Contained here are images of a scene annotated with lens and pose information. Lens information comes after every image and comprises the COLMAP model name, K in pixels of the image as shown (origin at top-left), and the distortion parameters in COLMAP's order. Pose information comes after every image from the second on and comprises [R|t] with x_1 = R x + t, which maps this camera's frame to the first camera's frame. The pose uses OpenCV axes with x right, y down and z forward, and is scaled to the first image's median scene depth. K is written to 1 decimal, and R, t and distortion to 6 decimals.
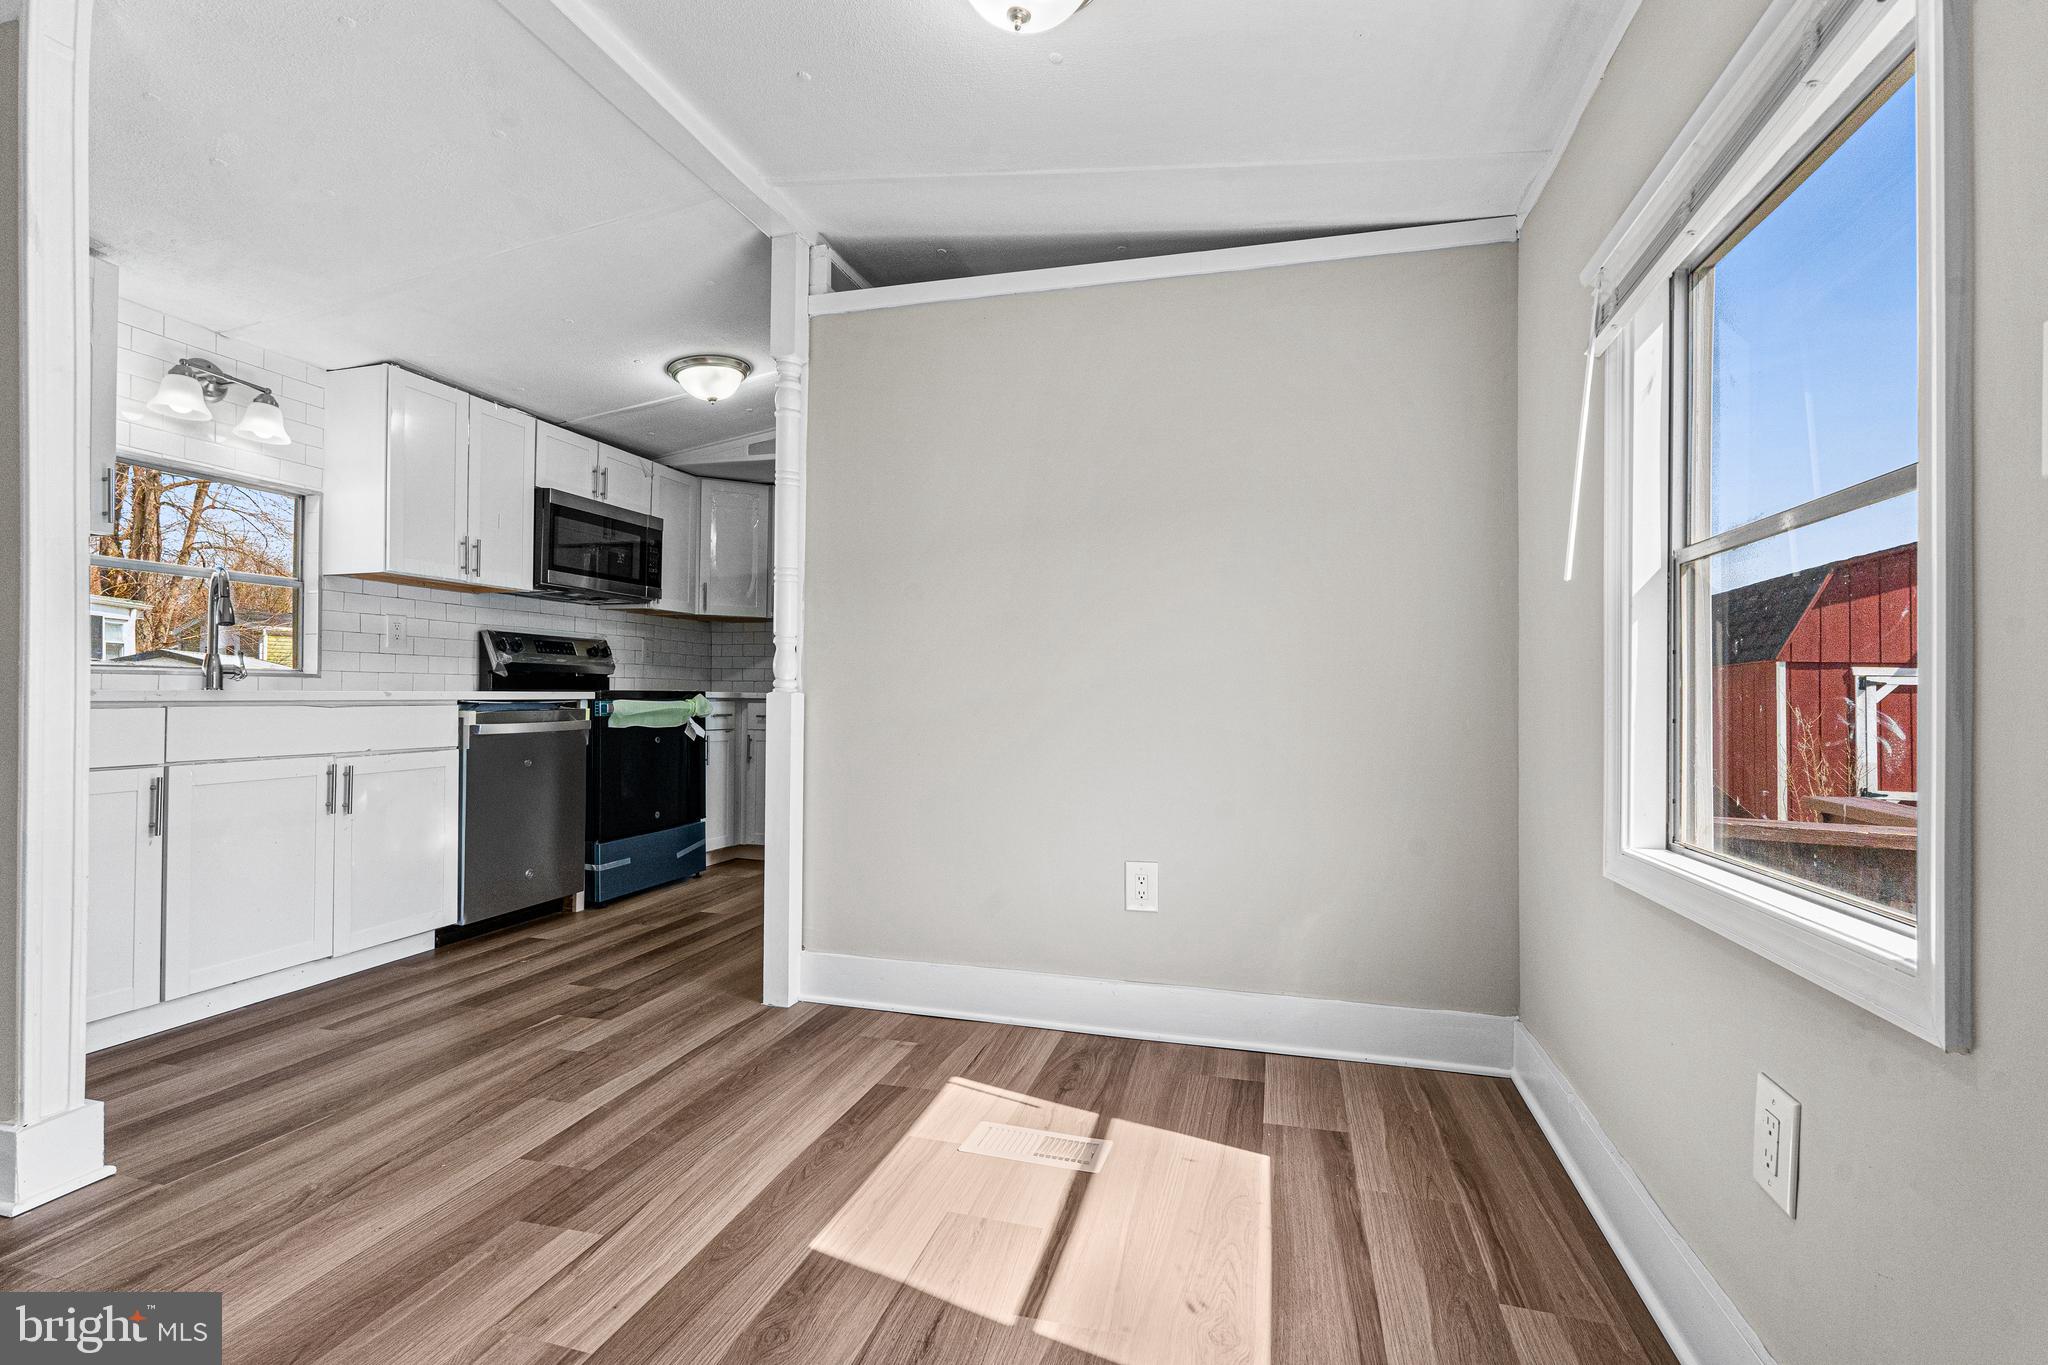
lens RADIAL K [[917.5, 0, 1024.0], [0, 917.5, 682.5], [0, 0, 1]] dist [-0.002513, -0.000008]
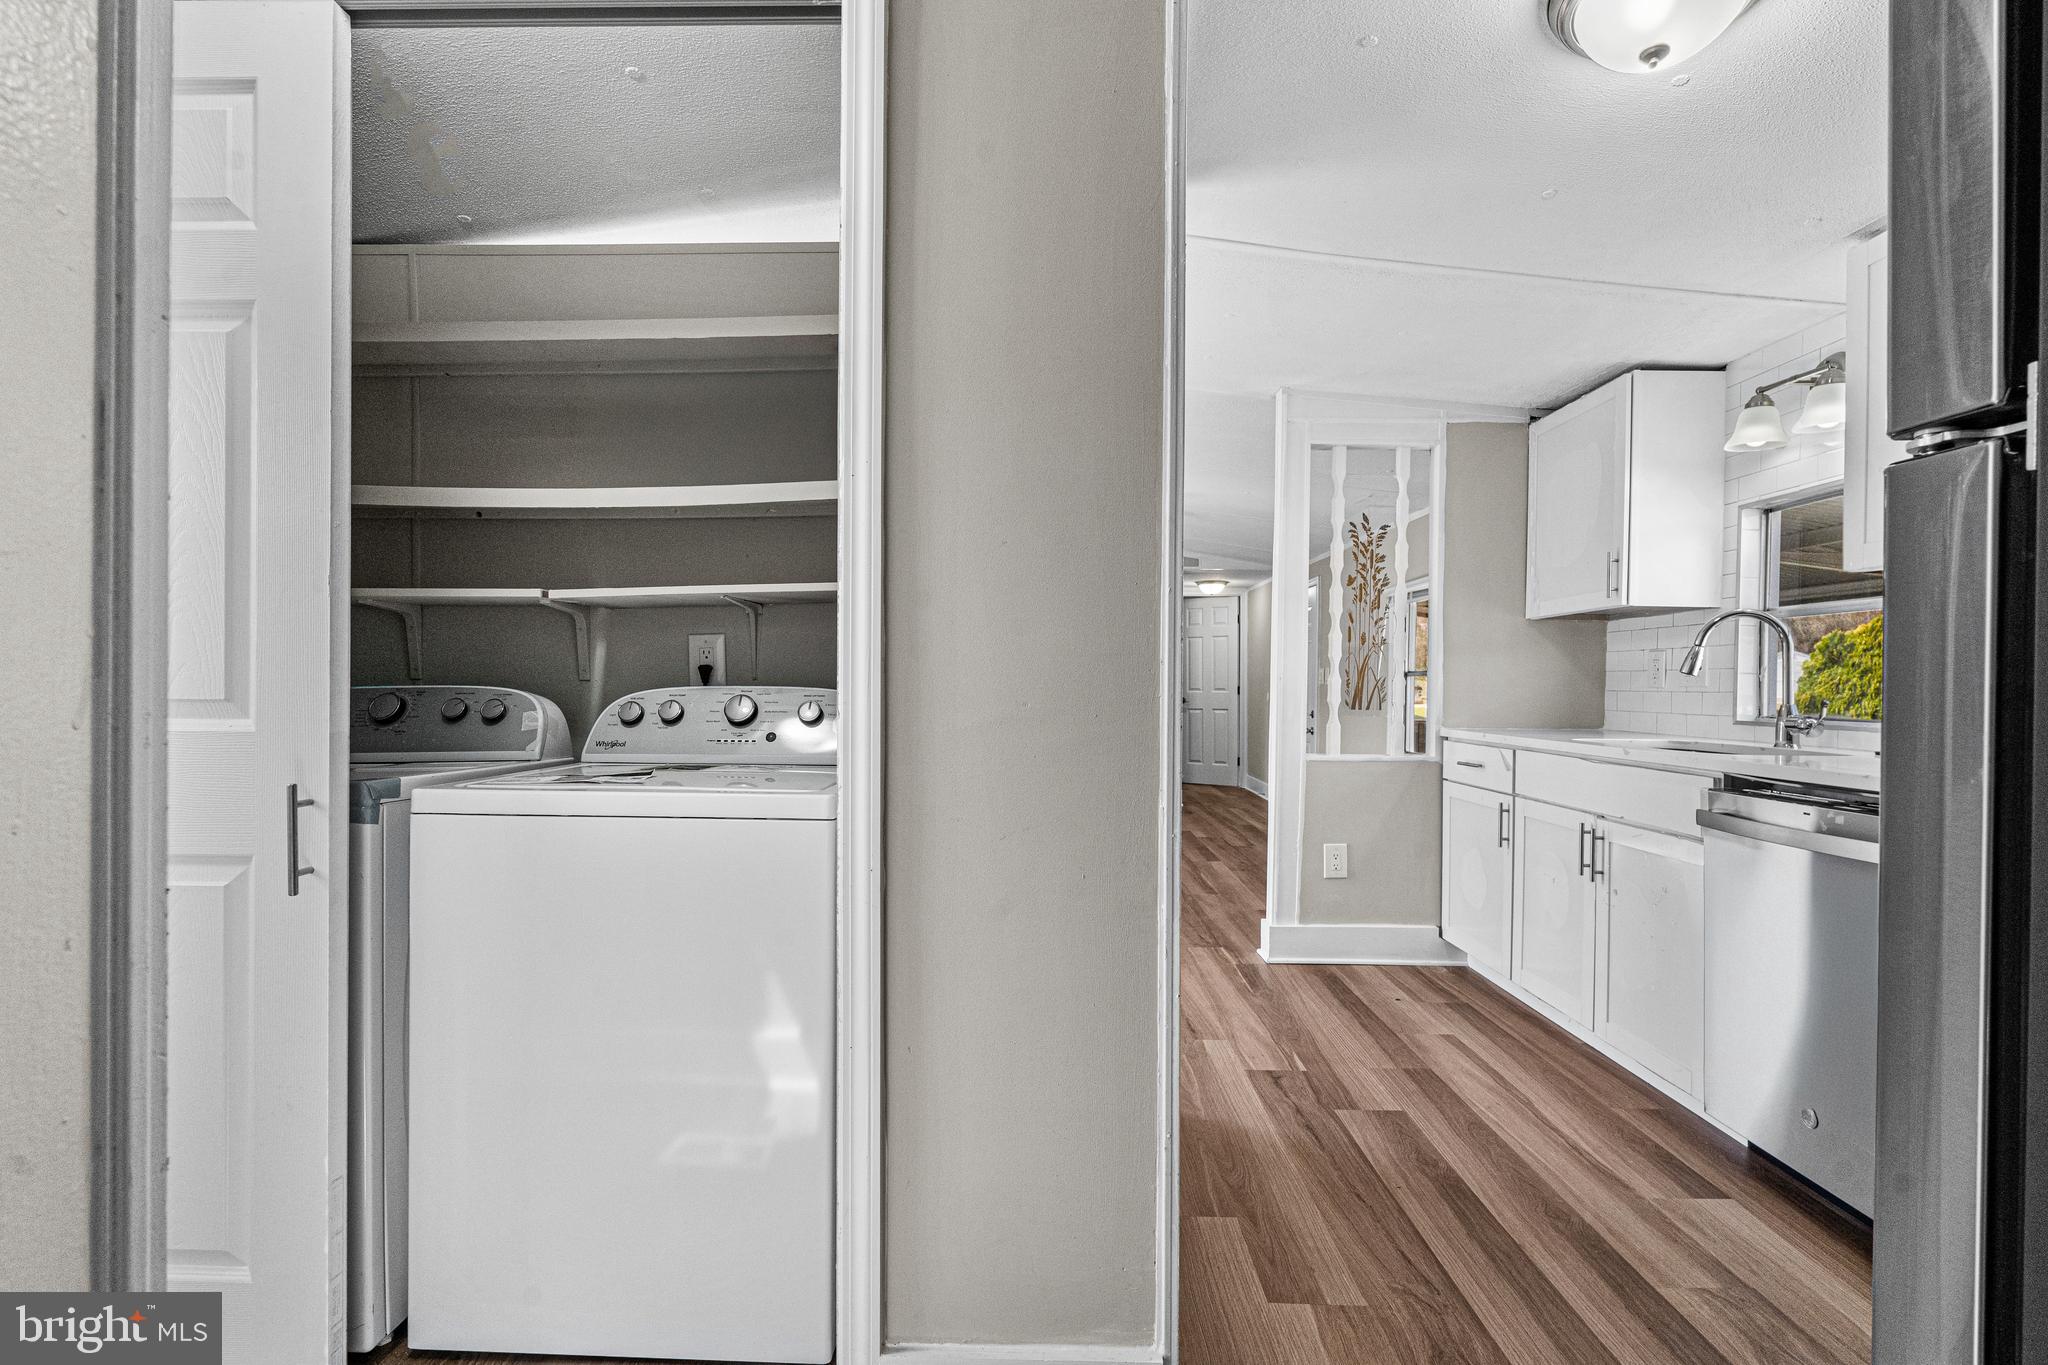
lens RADIAL K [[930.8, 0, 1022.9], [0, 930.8, 692.3], [0, 0, 1]] dist [-0.003948, 0.000427]
pose [[-0.969006, -0.011940, -0.246749, 0.026108], [-0.010878, 0.999925, -0.005666, -0.023784], [0.246798, -0.002806, -0.969063, 1.332690]]
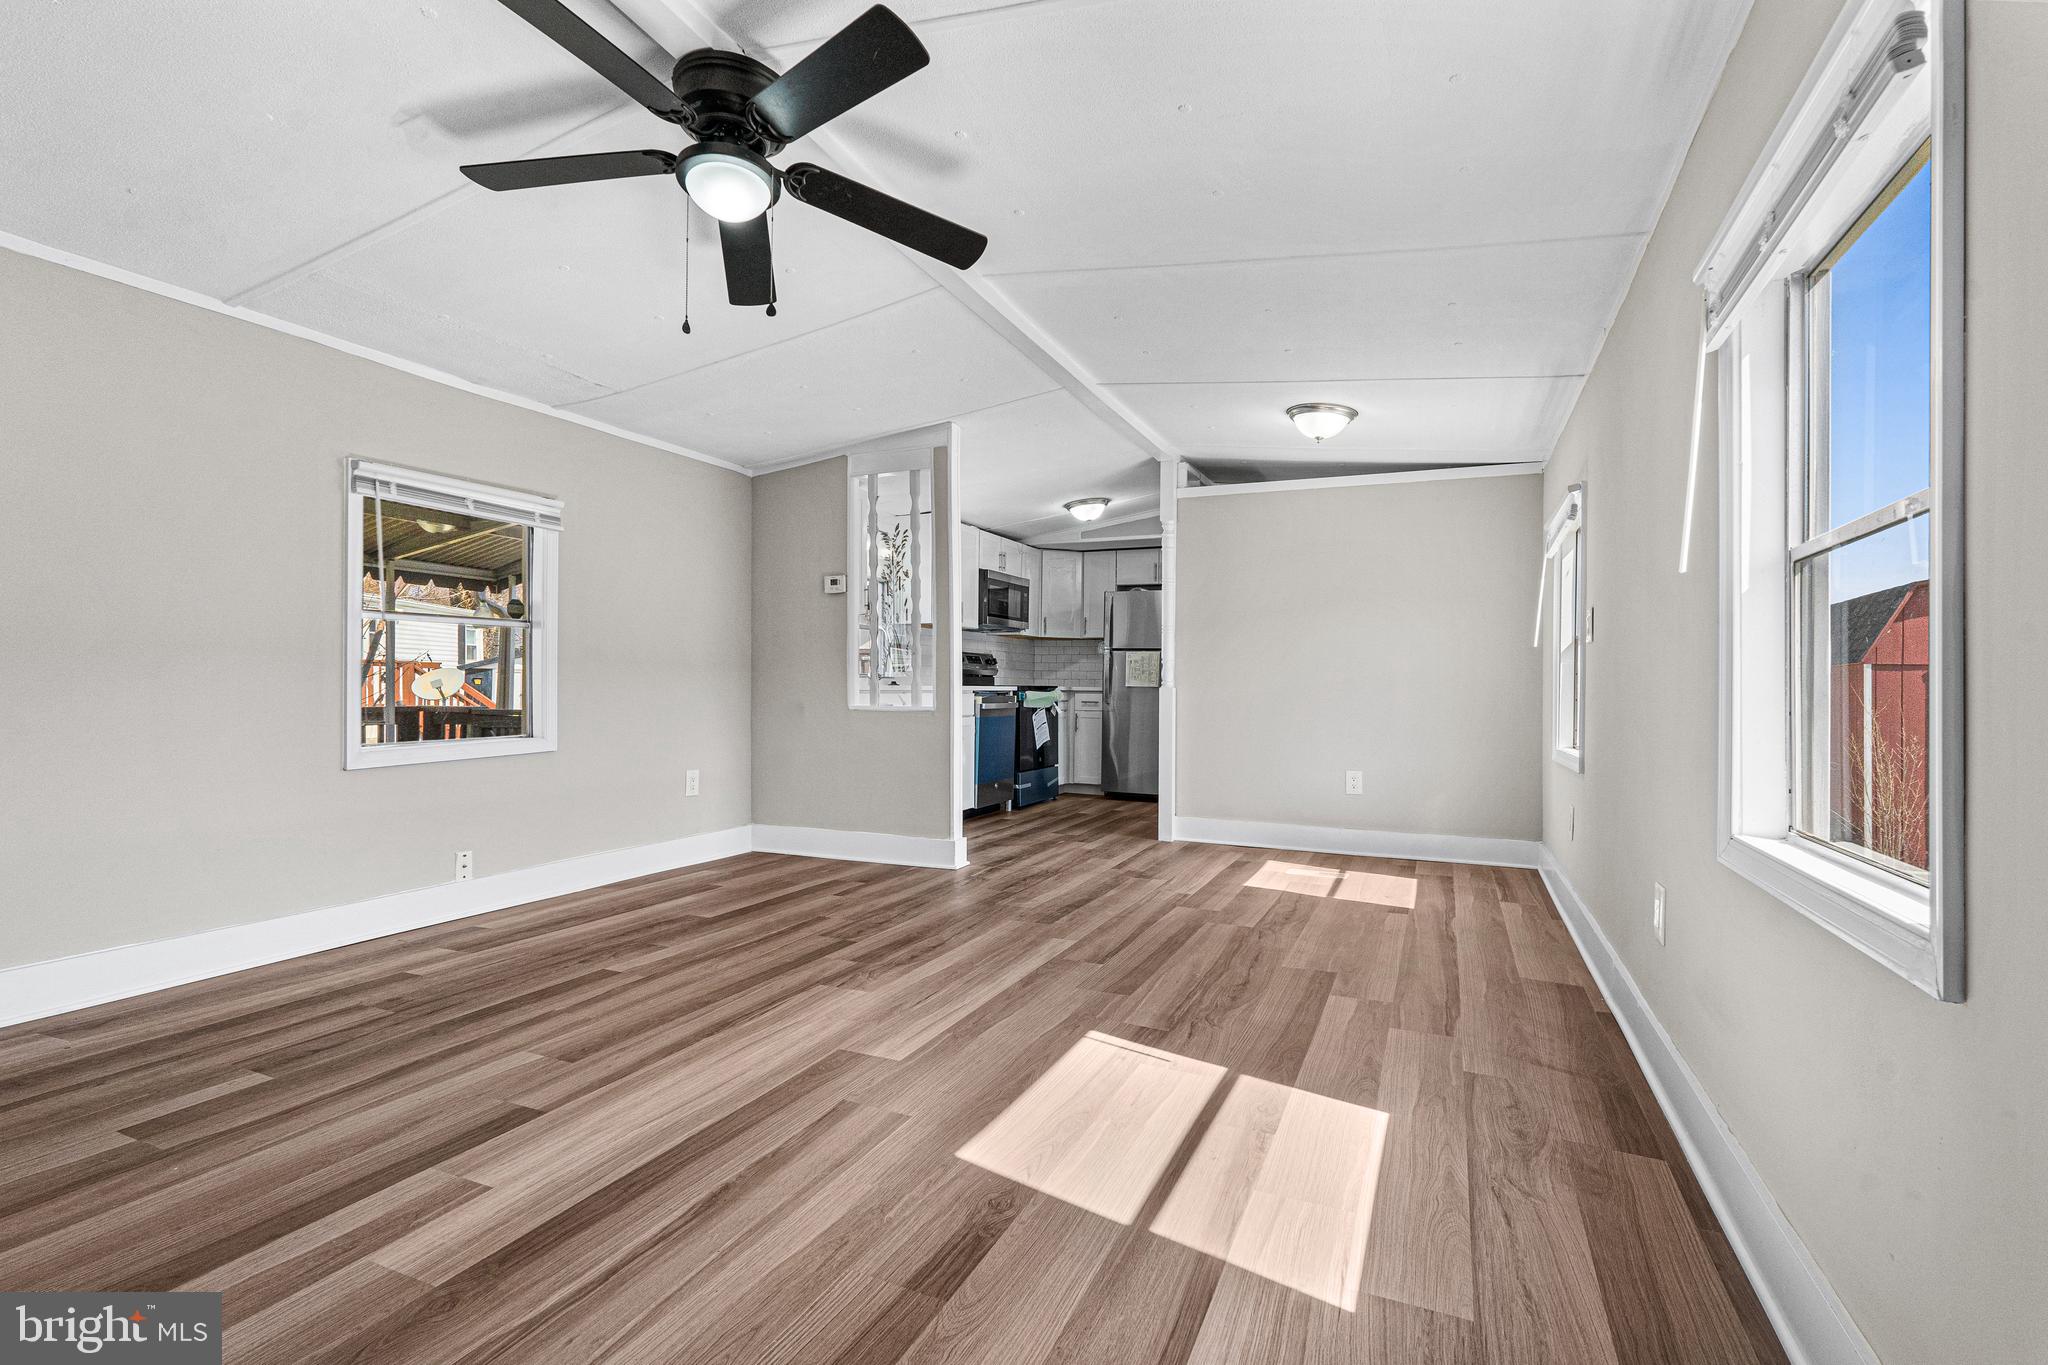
lens RADIAL K [[928.9, 0, 1030.7], [0, 928.9, 674.9], [0, 0, 1]] dist [-0.000792, 0.000080]
pose [[0.989247, 0.001570, -0.146245, -0.190549], [-0.001733, 0.999998, -0.000993, -0.010481], [0.146243, 0.001236, 0.989248, -0.782543]]
